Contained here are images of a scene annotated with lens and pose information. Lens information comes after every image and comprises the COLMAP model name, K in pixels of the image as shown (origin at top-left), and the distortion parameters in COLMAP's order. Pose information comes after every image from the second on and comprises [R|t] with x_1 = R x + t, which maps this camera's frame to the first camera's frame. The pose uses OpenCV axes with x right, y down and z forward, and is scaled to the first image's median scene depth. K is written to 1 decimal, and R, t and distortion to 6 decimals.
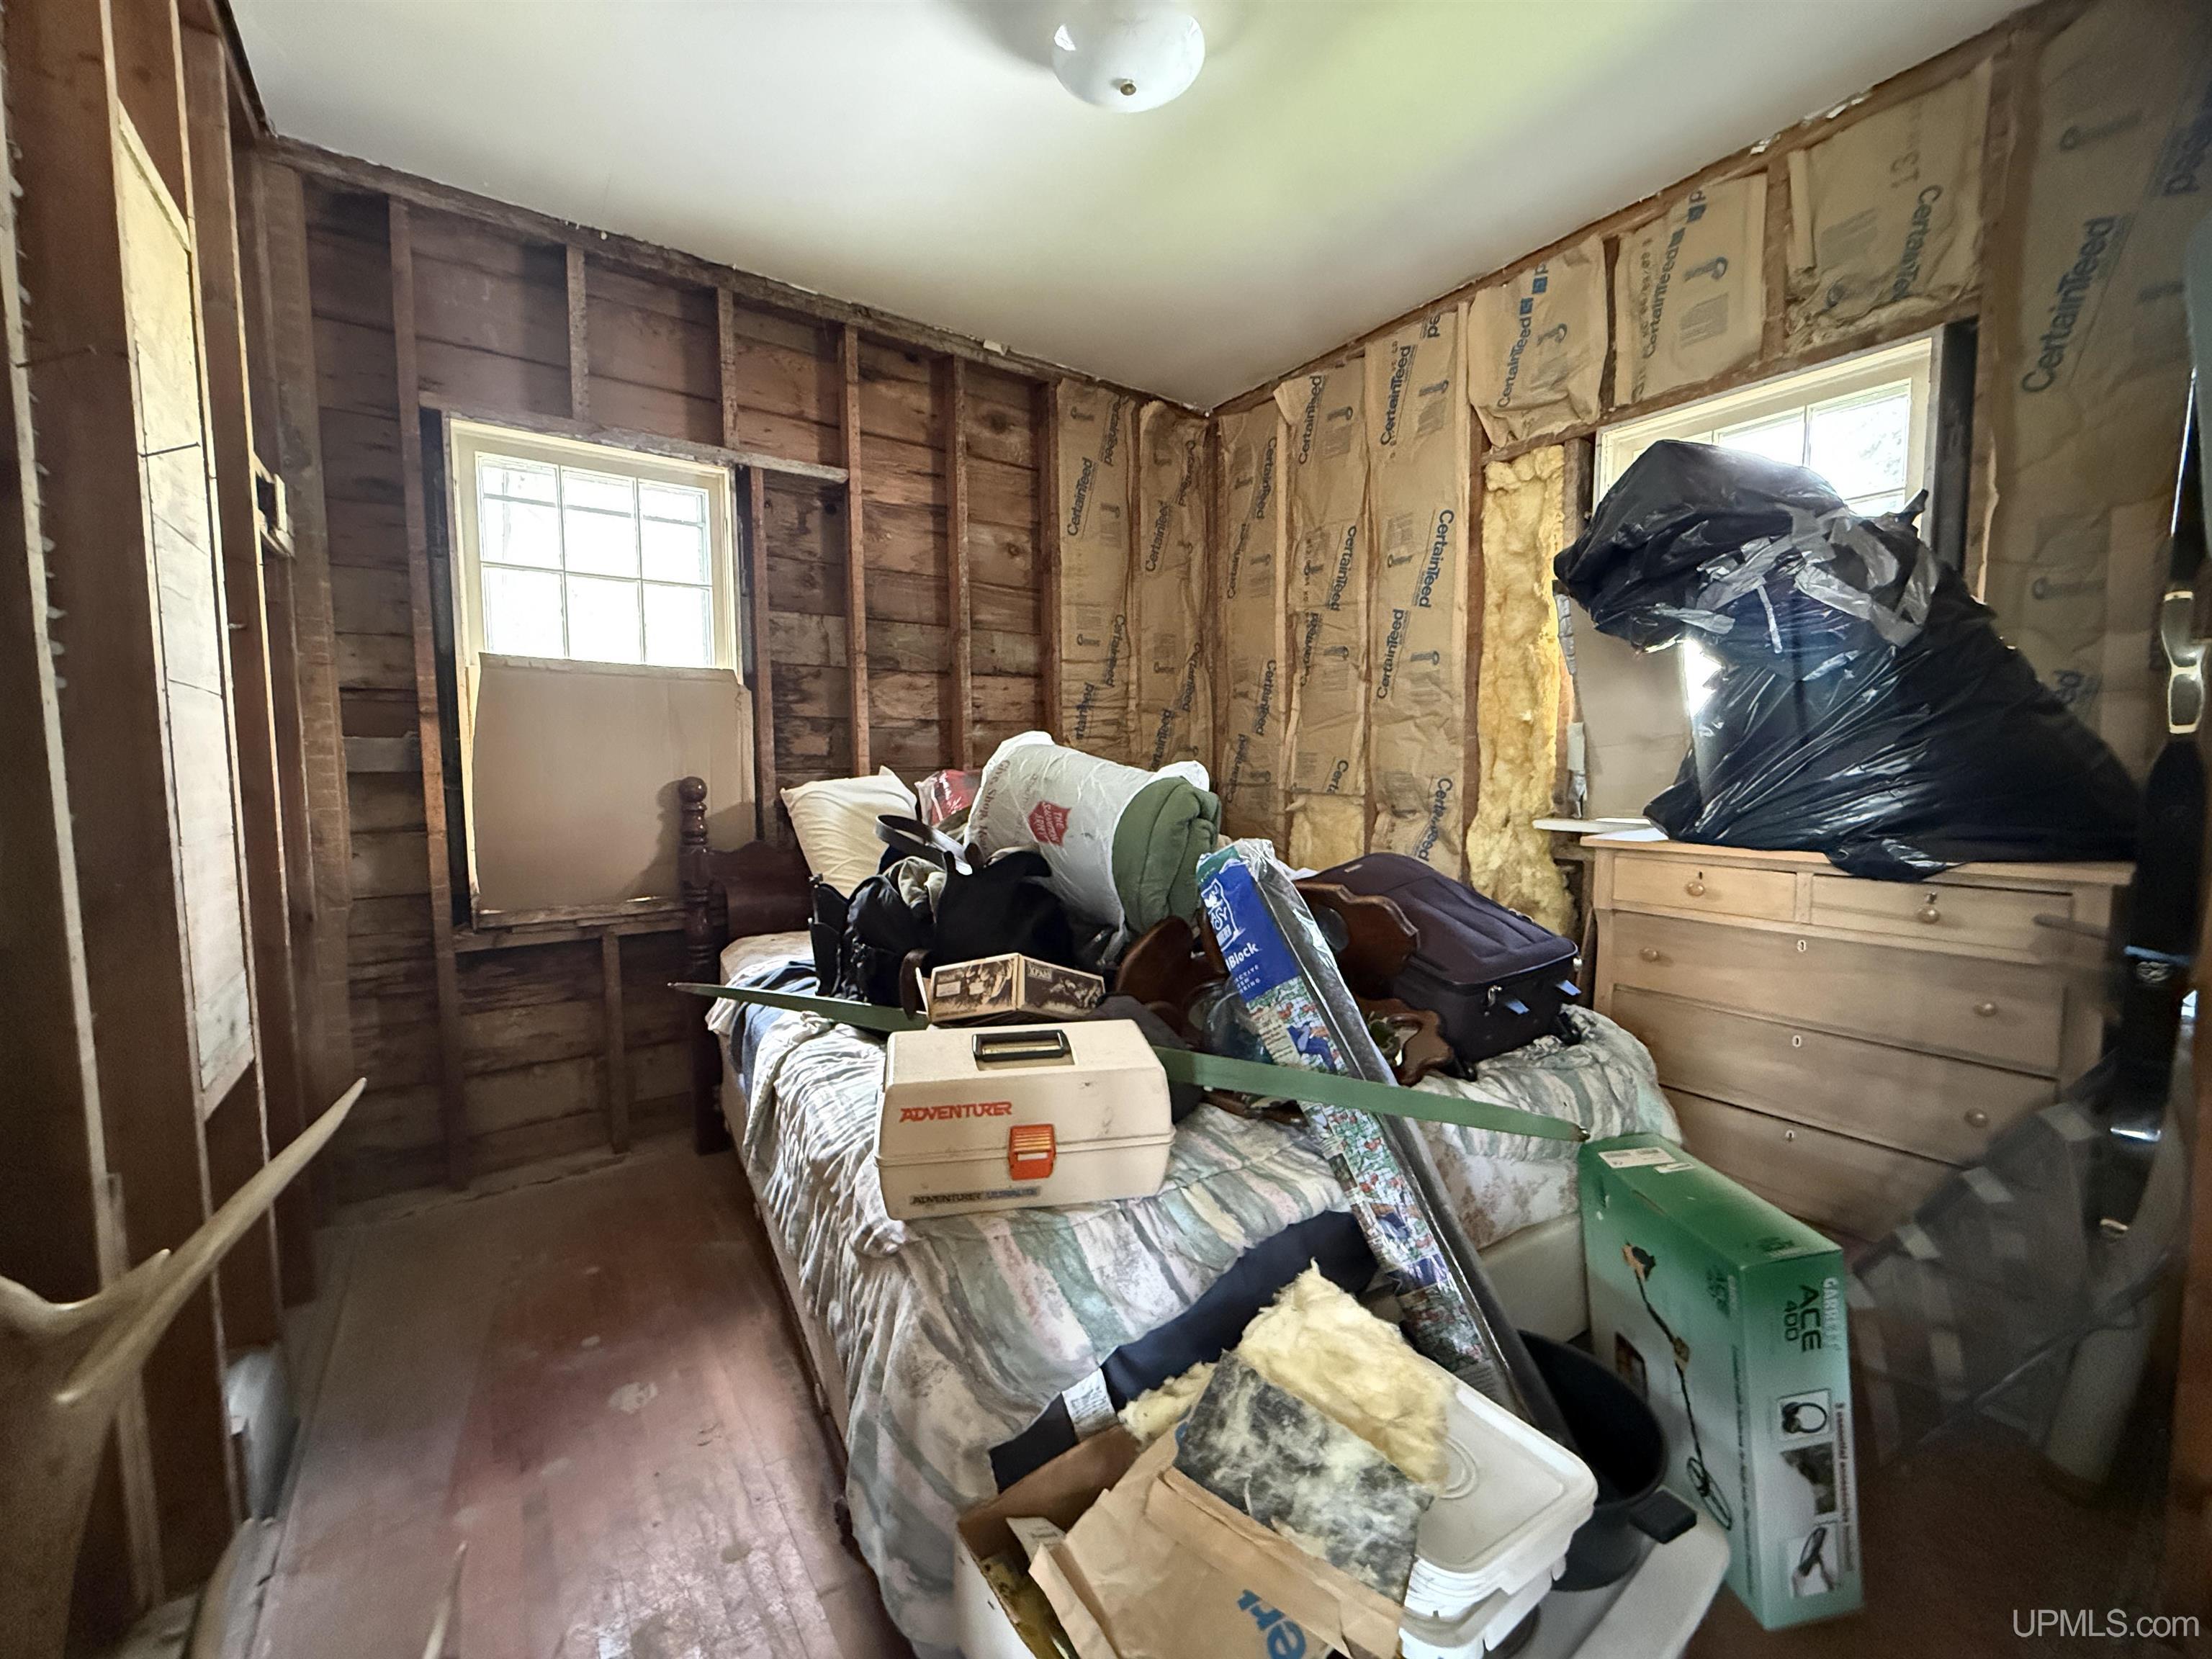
lens RADIAL K [[878.7, 0, 1106.0], [0, 878.7, 829.5], [0, 0, 1]] dist [-0.000150, -0.000022]
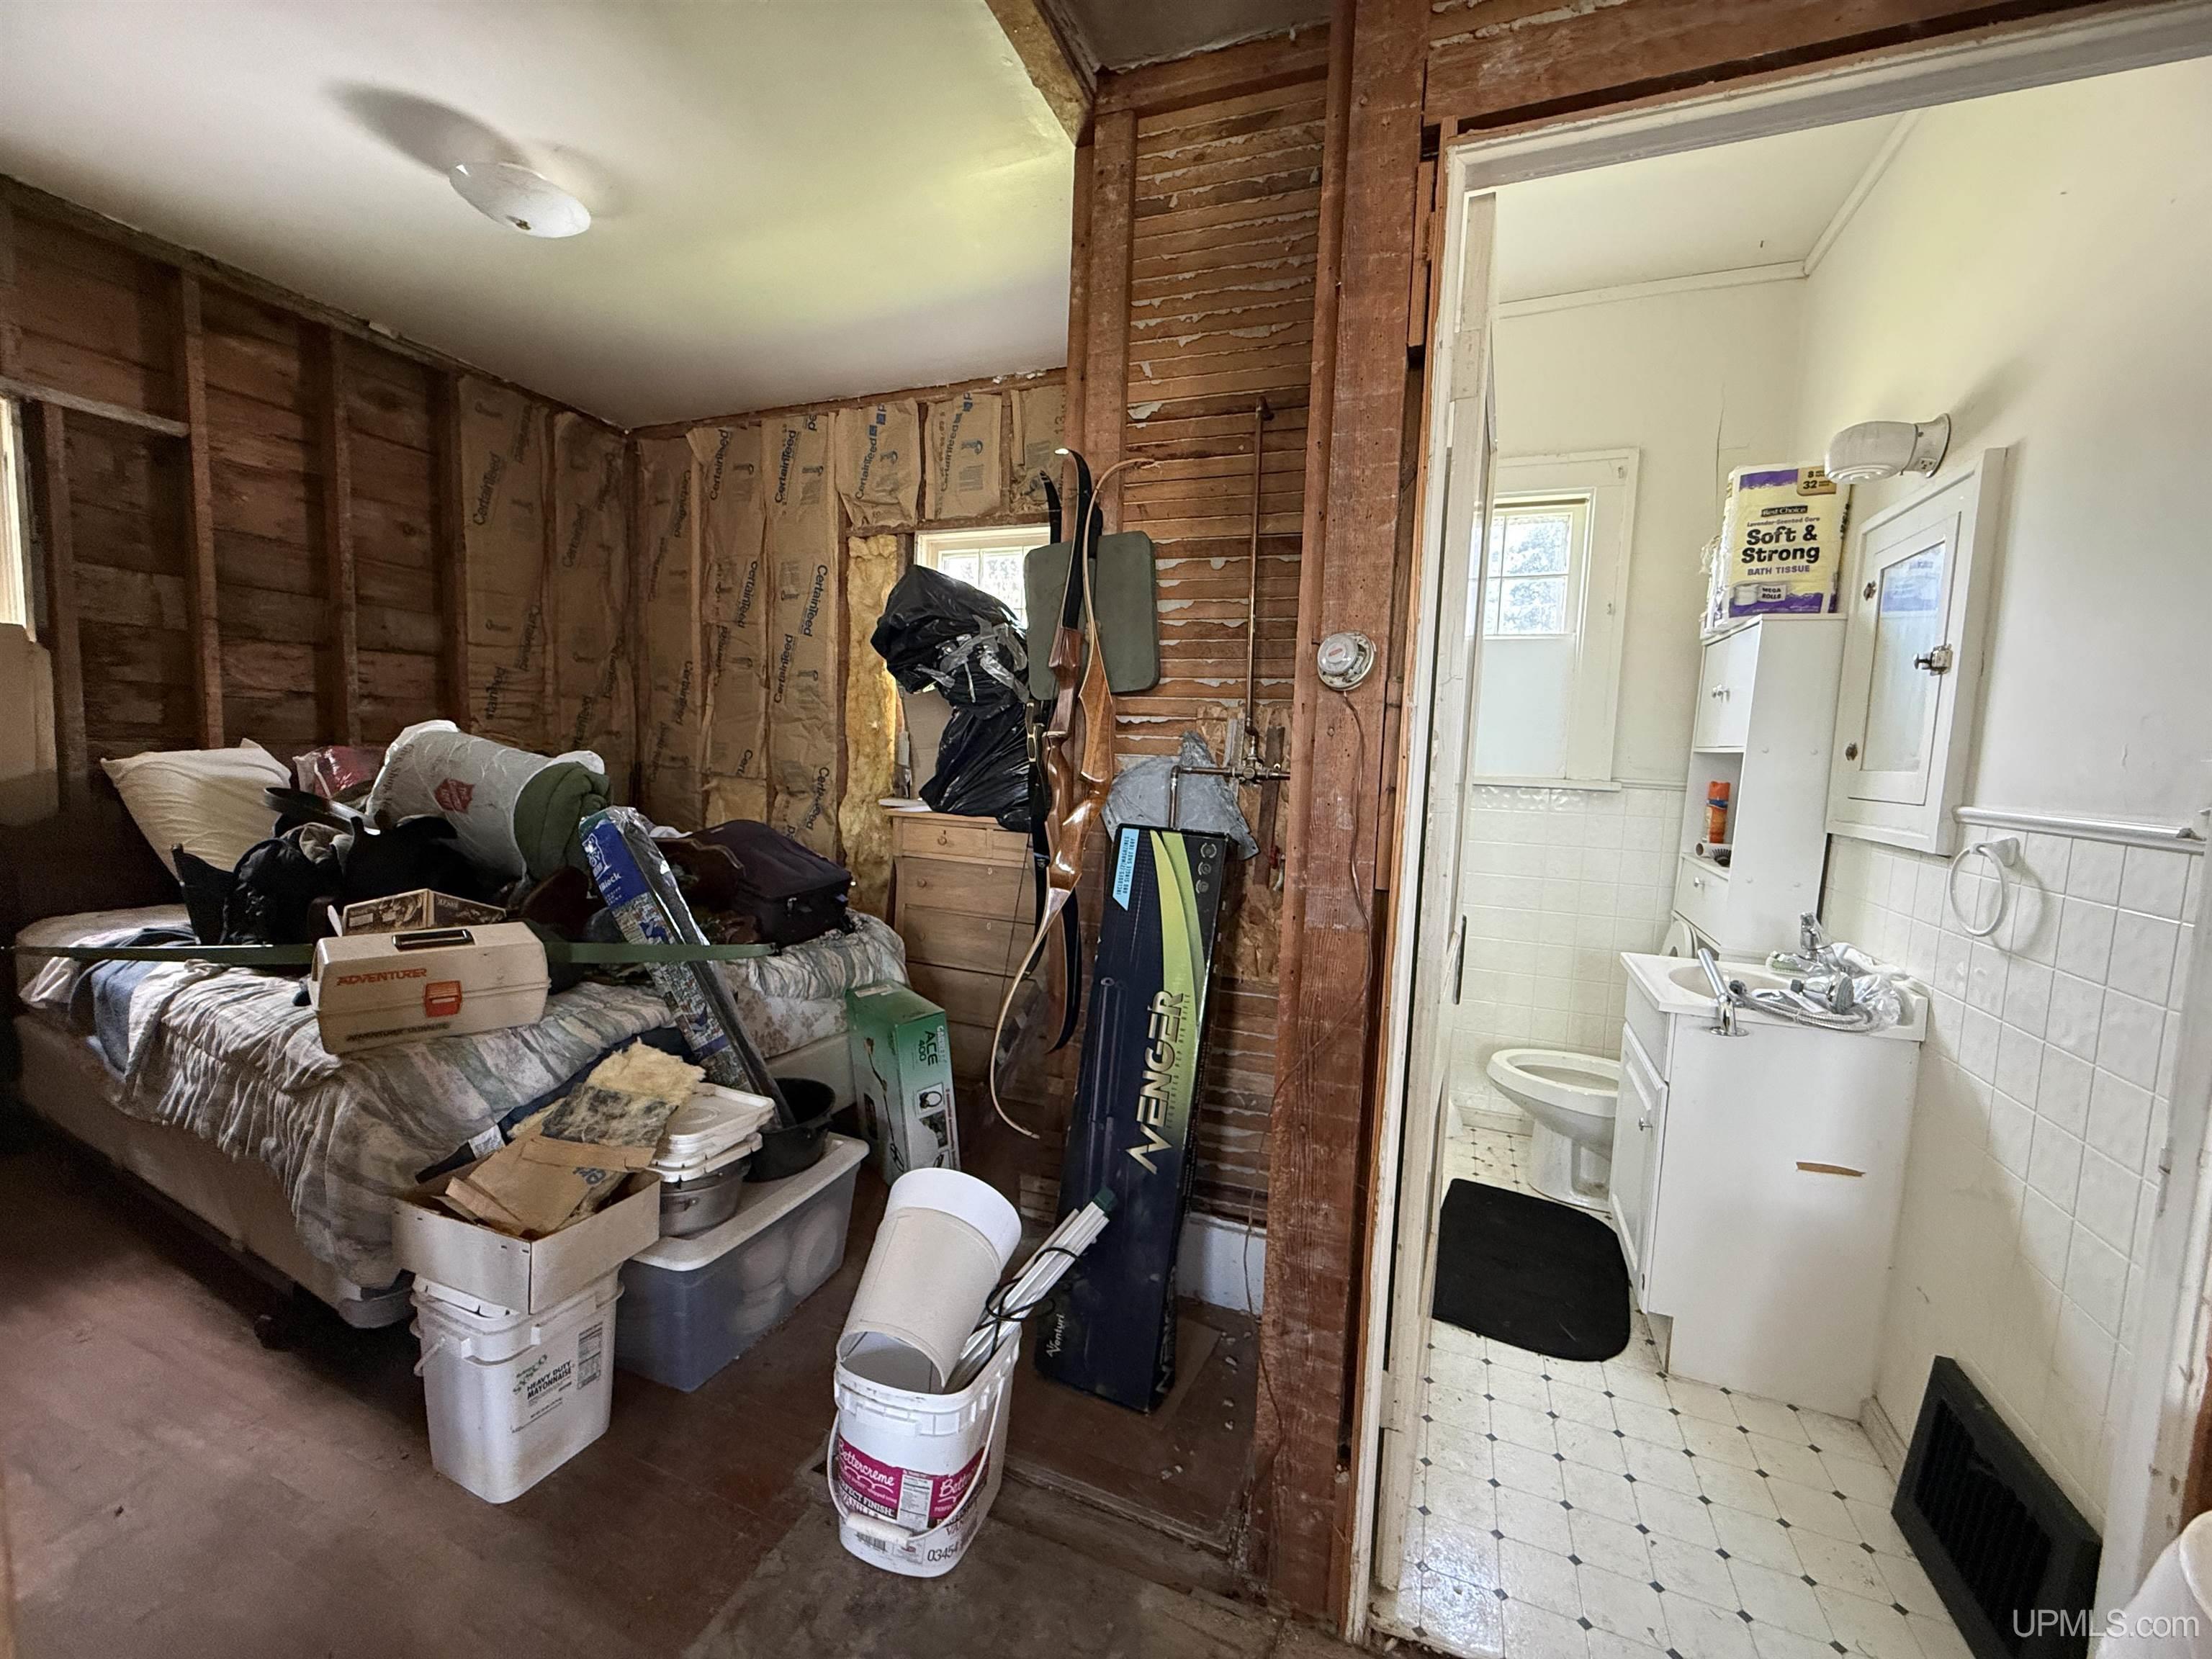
lens RADIAL K [[889.3, 0, 1106.0], [0, 889.3, 829.5], [0, 0, 1]] dist [0.000776, 0.000048]
pose [[0.843819, -0.009064, 0.536551, 0.025082], [-0.001541, 0.999812, 0.019313, 0.009672], [-0.536626, -0.017124, 0.843647, -0.376772]]
